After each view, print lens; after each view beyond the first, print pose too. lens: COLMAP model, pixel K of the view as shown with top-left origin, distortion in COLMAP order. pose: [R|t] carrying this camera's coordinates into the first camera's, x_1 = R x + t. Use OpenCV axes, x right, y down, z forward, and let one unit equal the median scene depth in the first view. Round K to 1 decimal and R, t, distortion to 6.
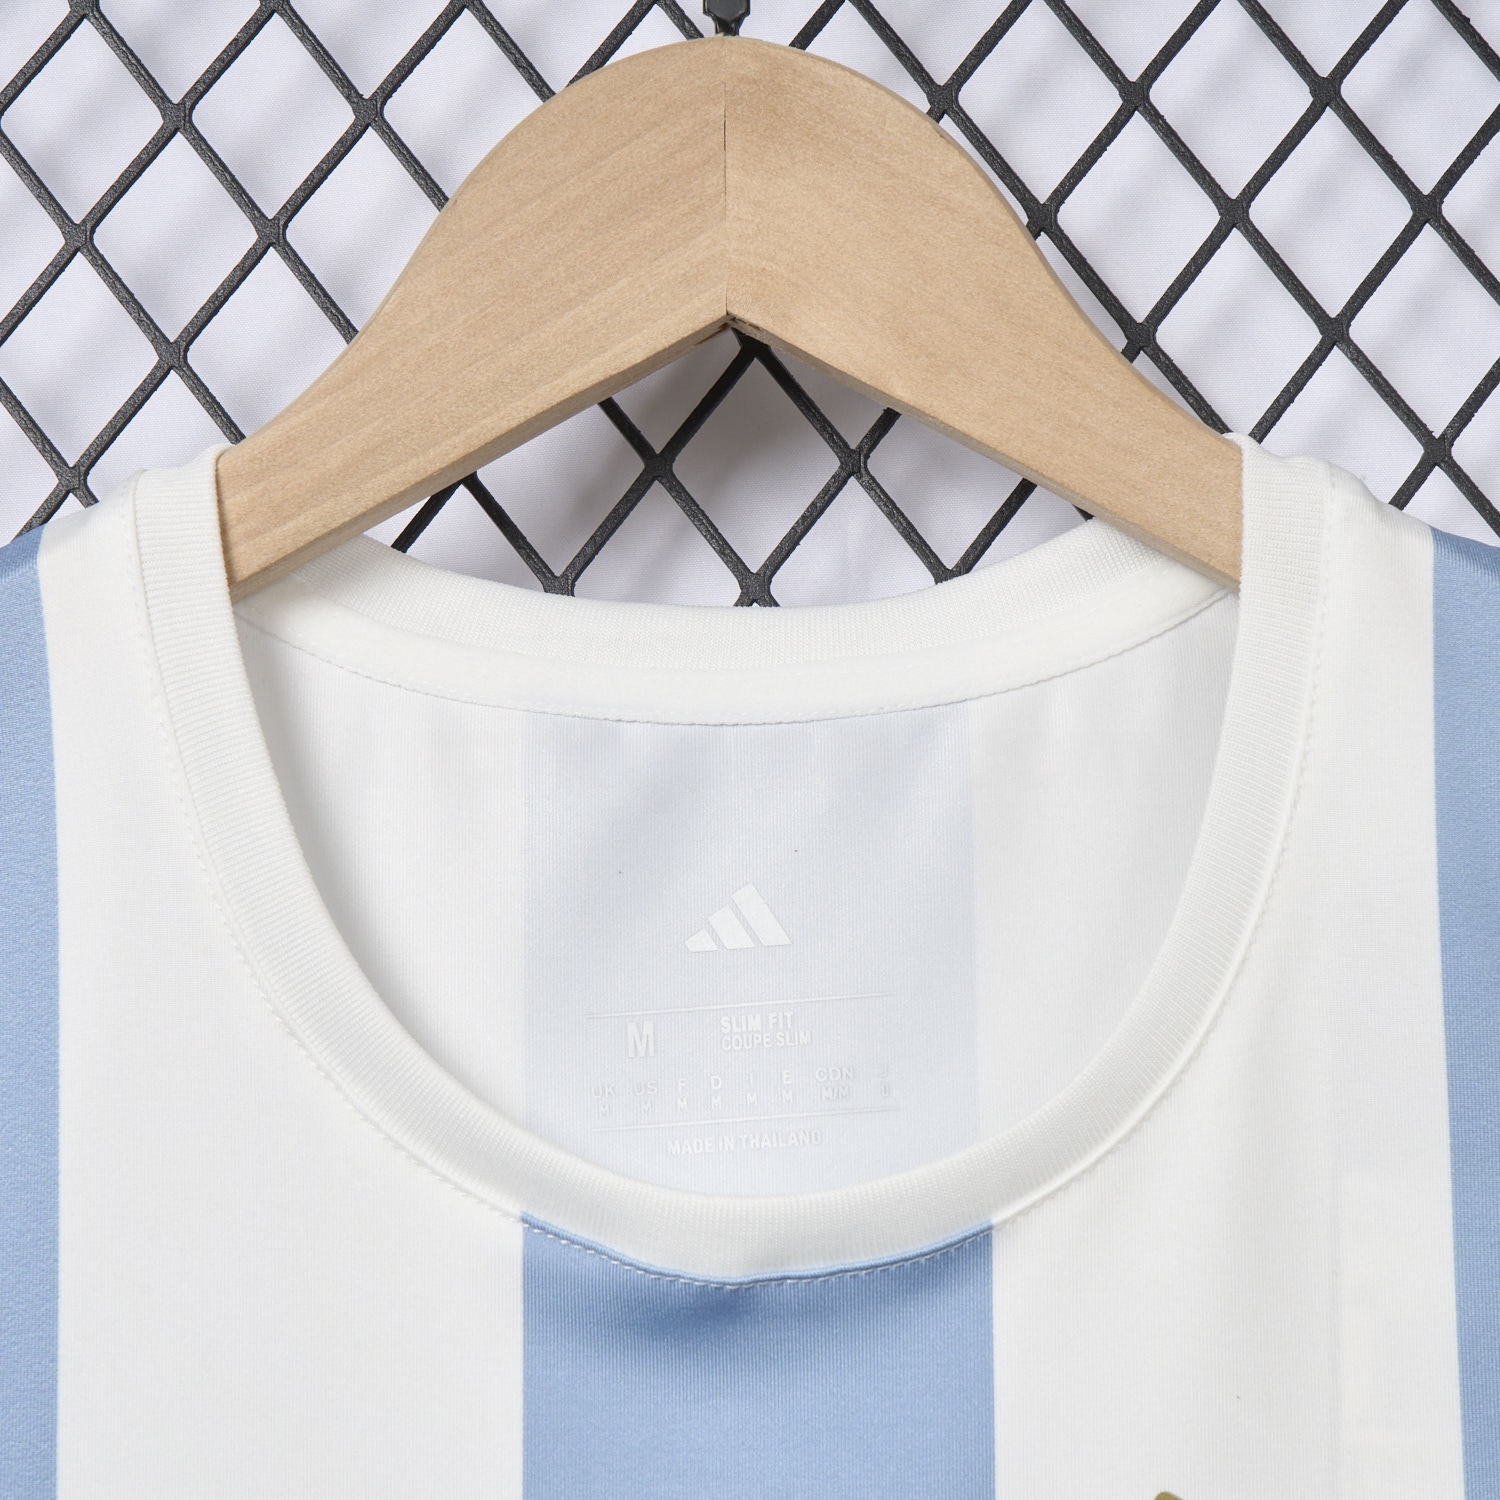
lens RADIAL K [[4068.1, 0, 784.7], [0, 4068.1, 720.3], [0, 0, 1]] dist [0.079256, 0.000000]
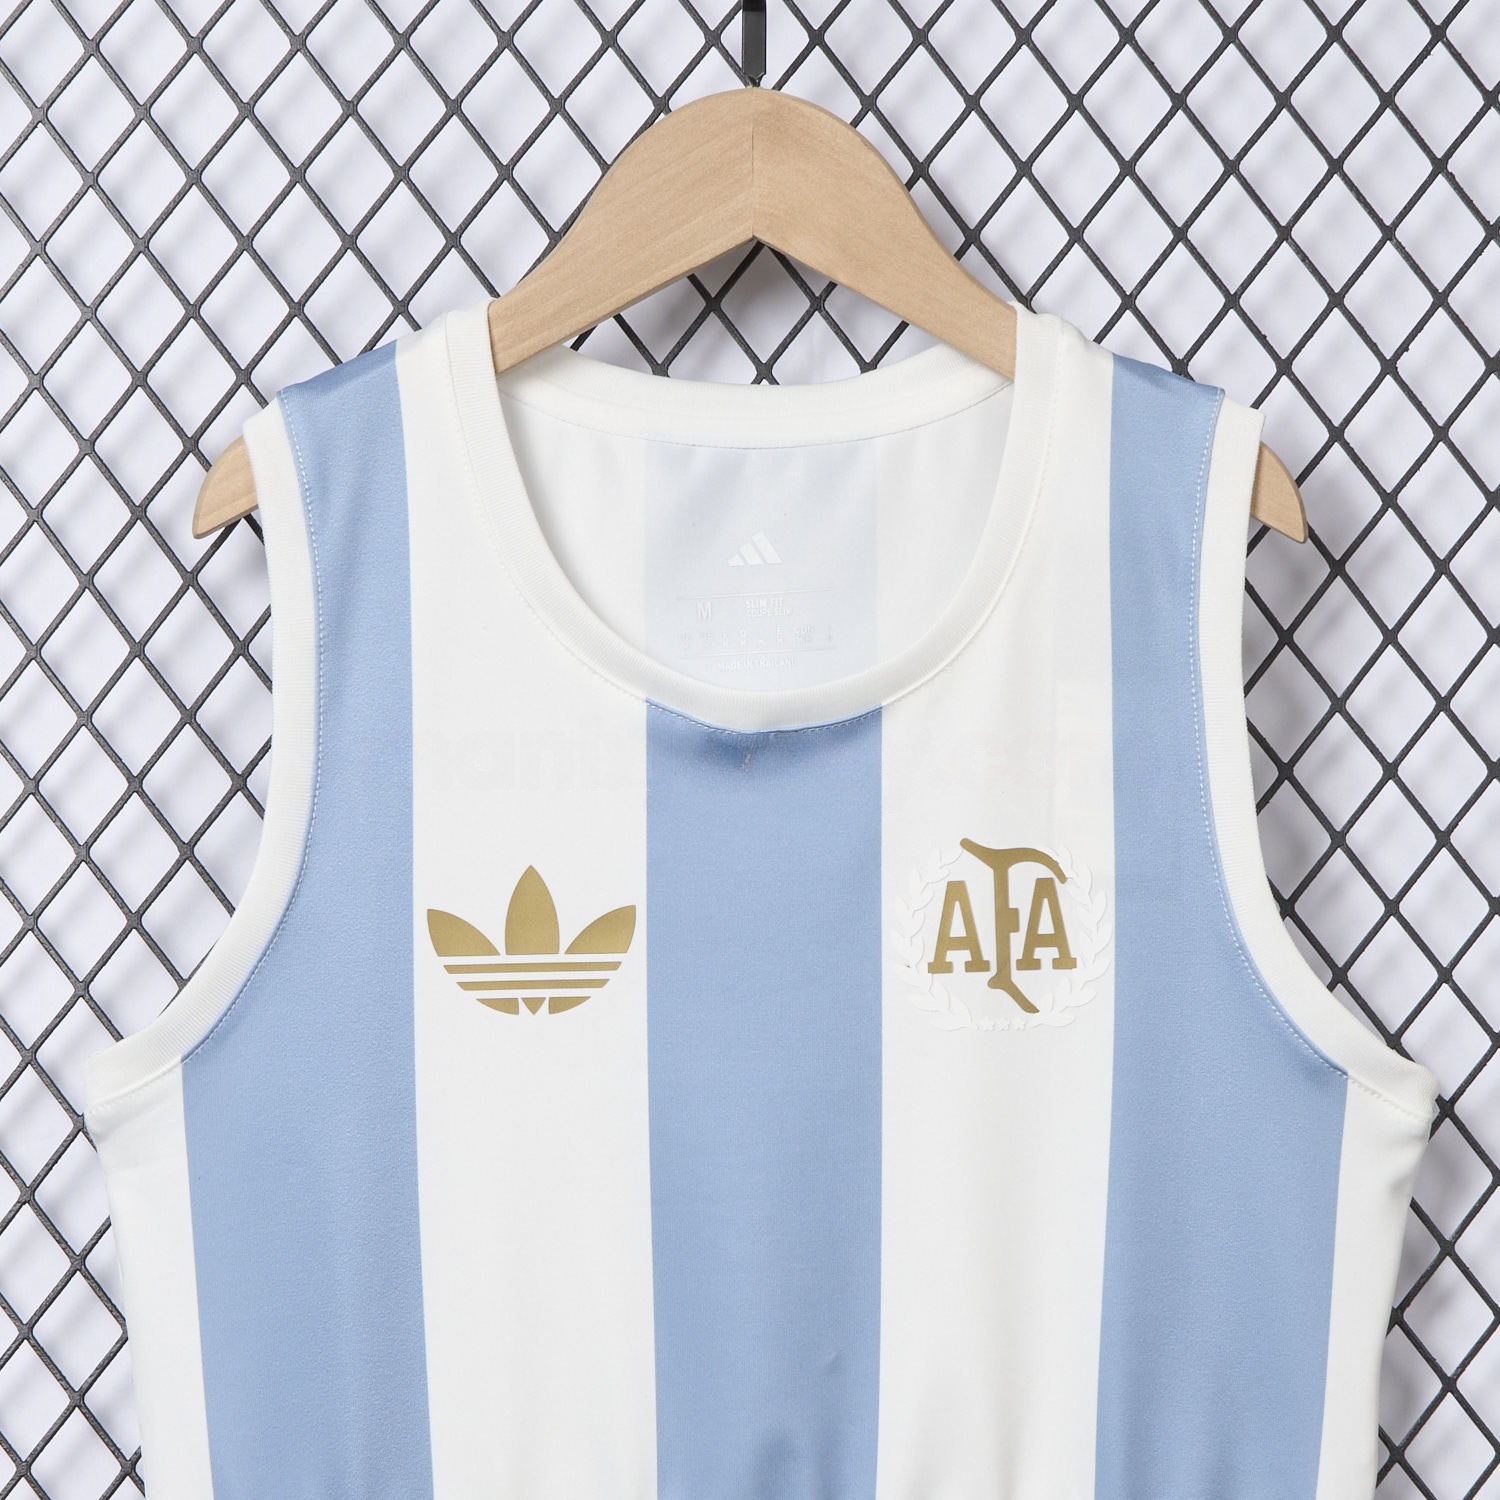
lens RADIAL K [[4517.8, 0, 840.9], [0, 4517.8, 756.6], [0, 0, 1]] dist [0.079362, 0.000000]
pose [[0.999596, 0.011034, 0.026202, -0.026308], [-0.014154, 0.992425, 0.122033, -0.118585], [-0.024657, -0.122354, 0.992180, -1.170065]]
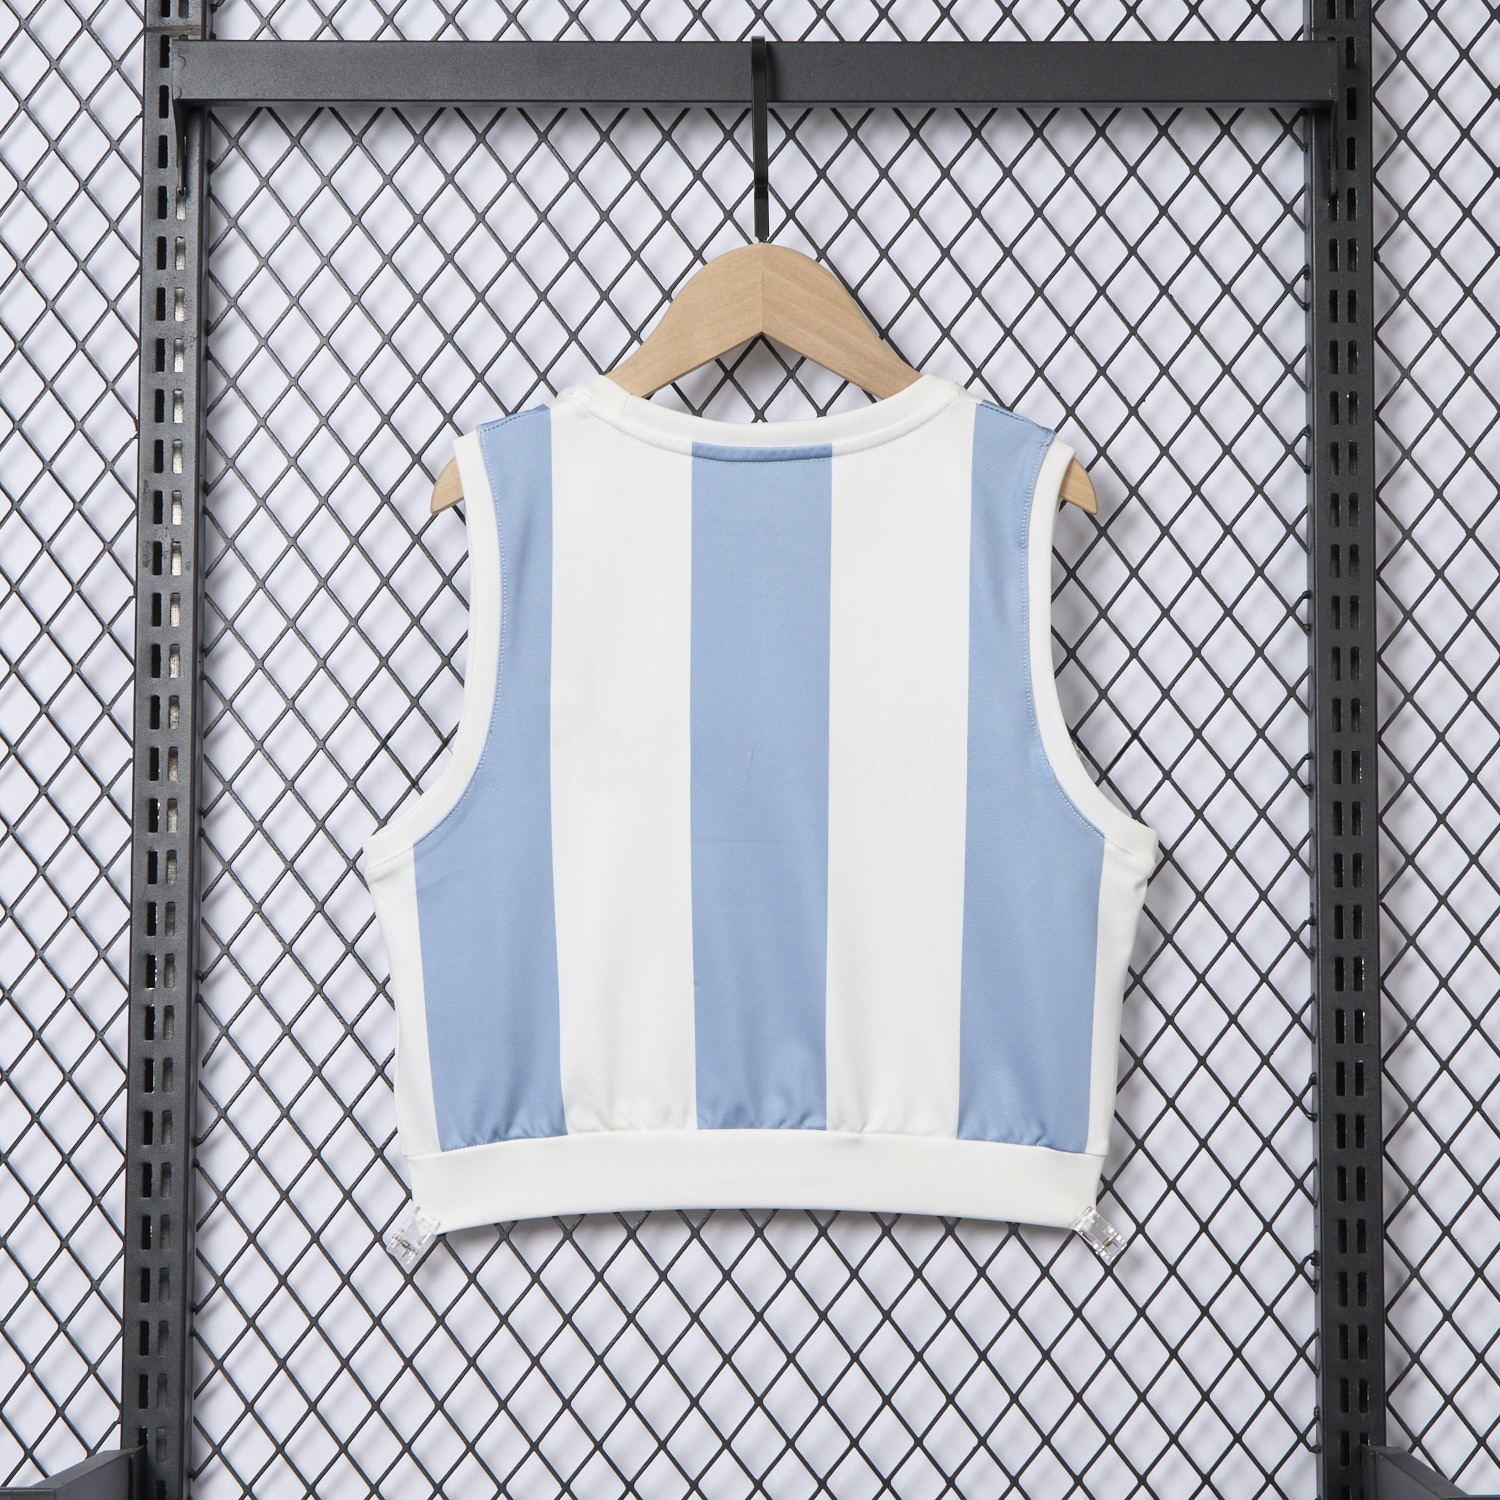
lens RADIAL K [[4517.8, 0, 760.6], [0, 4517.8, 746.2], [0, 0, 1]] dist [0.079362, 0.000000]
pose [[0.999887, 0.010144, 0.011102, -0.045504], [-0.011542, 0.990903, 0.134083, -0.263738], [-0.009641, -0.134196, 0.990908, -2.669627]]
